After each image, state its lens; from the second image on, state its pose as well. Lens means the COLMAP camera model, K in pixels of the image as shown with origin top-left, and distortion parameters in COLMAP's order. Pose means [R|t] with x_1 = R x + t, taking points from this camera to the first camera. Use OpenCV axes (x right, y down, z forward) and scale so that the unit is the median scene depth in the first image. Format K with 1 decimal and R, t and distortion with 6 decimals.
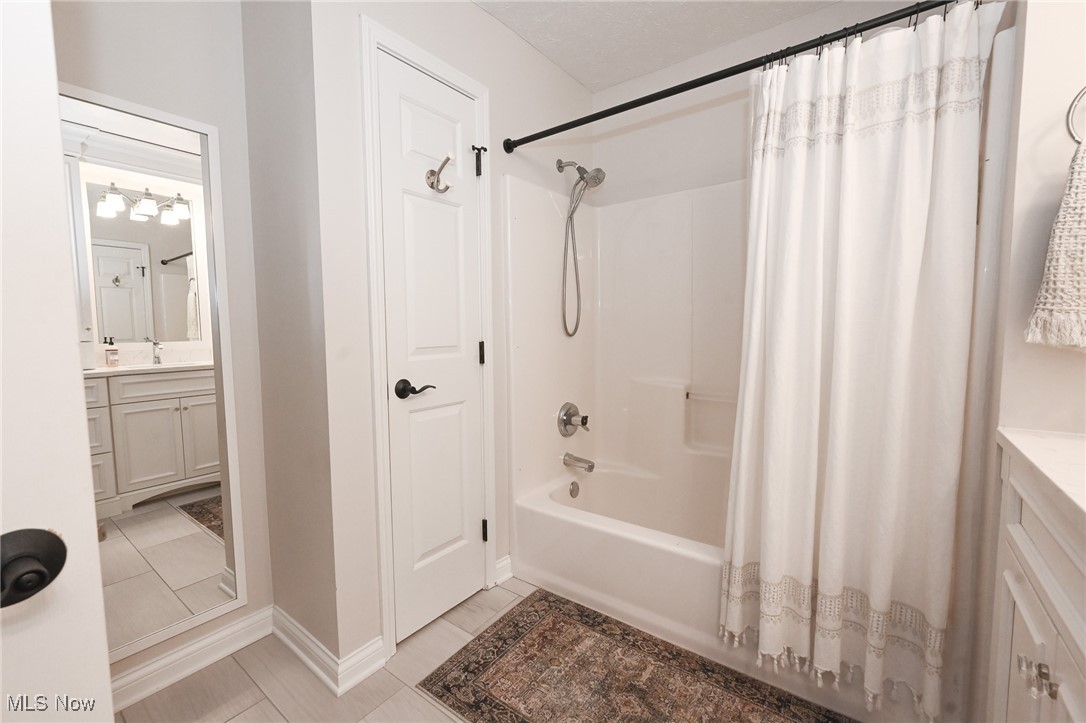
lens RADIAL K [[454.0, 0, 511.2], [0, 454.0, 362.8], [0, 0, 1]] dist [-0.000610, 0.000583]
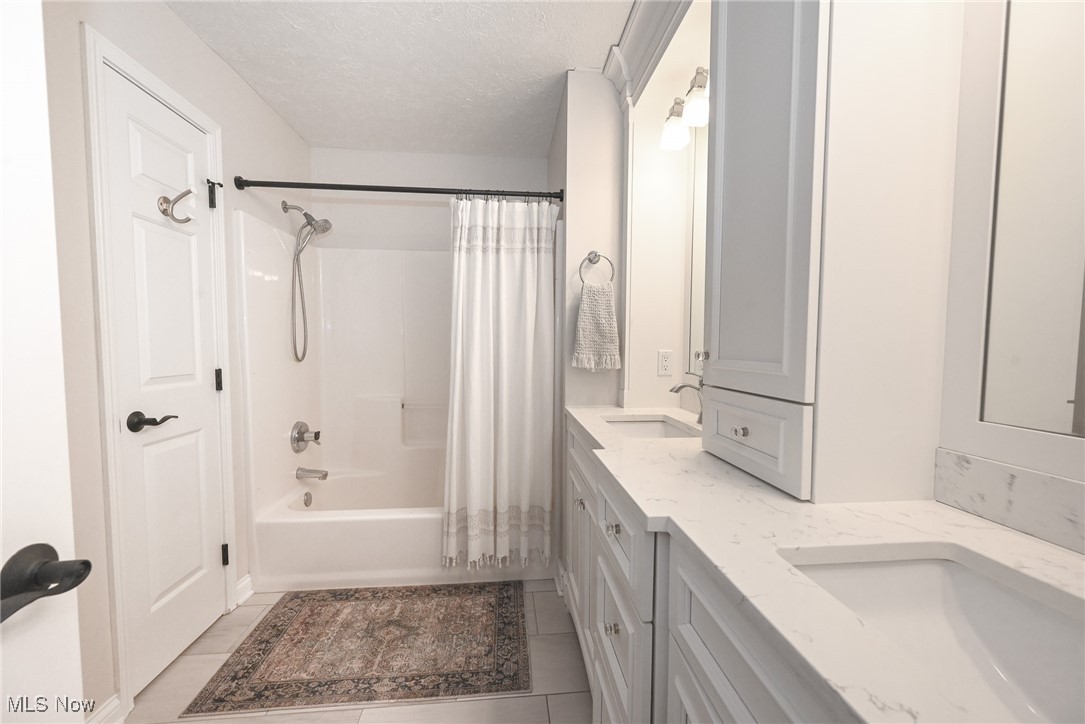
lens RADIAL K [[430.2, 0, 539.4], [0, 430.2, 366.1], [0, 0, 1]] dist [-0.000401, 0.000178]
pose [[0.719523, -0.017992, 0.694235, -0.280316], [0.039106, 0.999128, -0.014637, -0.013504], [-0.693367, 0.037681, 0.719599, -0.256065]]
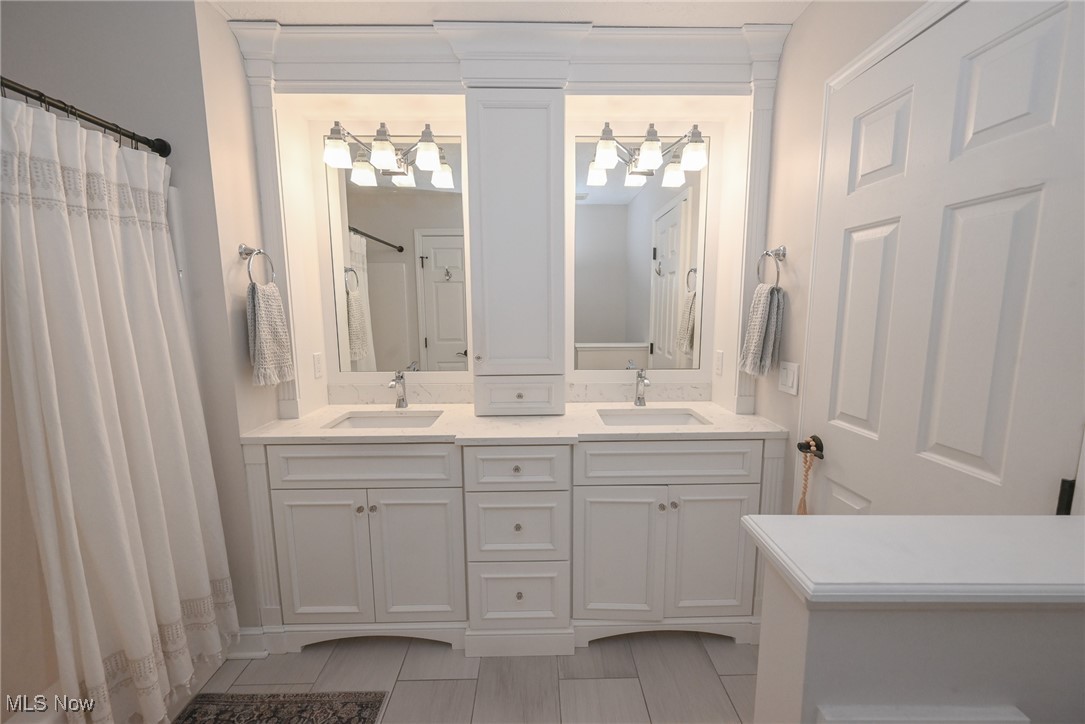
lens RADIAL K [[430.2, 0, 539.4], [0, 430.2, 366.1], [0, 0, 1]] dist [-0.000401, 0.000178]
pose [[-0.646761, -0.088210, 0.757575, -0.584003], [0.075260, 0.981061, 0.178483, -0.218524], [-0.758971, 0.172451, -0.627873, 0.757224]]
